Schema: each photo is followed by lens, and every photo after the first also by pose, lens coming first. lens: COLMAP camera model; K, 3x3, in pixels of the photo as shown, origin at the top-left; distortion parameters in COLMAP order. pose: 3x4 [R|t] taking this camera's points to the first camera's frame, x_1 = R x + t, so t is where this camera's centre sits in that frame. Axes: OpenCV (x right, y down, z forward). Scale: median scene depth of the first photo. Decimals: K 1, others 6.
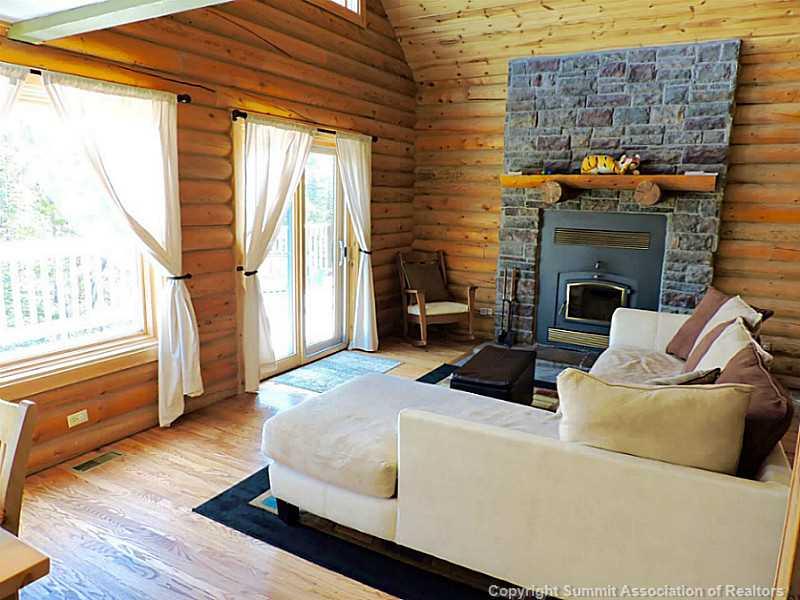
lens RADIAL K [[571.1, 0, 401.0], [0, 571.1, 297.3], [0, 0, 1]] dist [-0.014750, 0.001778]
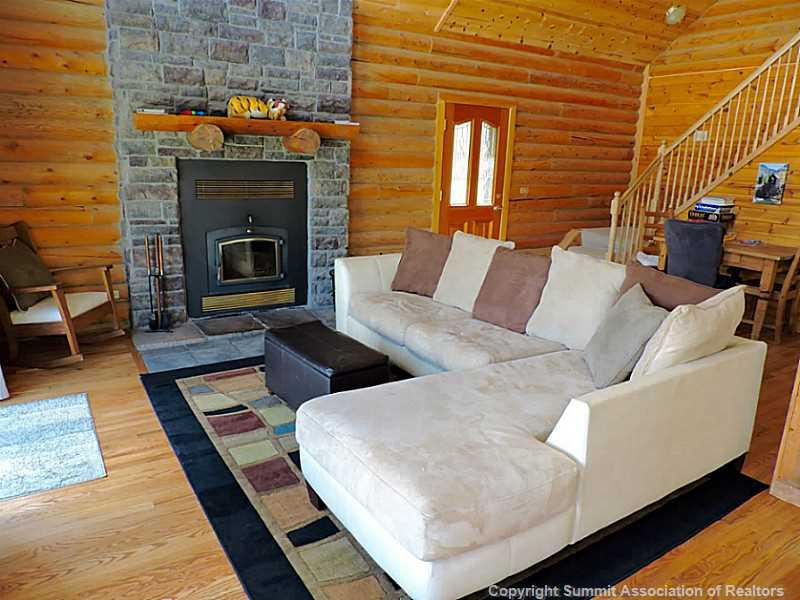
lens RADIAL K [[571.1, 0, 399.1], [0, 571.1, 298.6], [0, 0, 1]] dist [-0.014750, 0.001778]
pose [[0.474379, -0.223257, 0.851540, -0.377872], [0.132027, 0.974409, 0.181921, -0.070404], [-0.870364, 0.026126, 0.491715, 0.357663]]
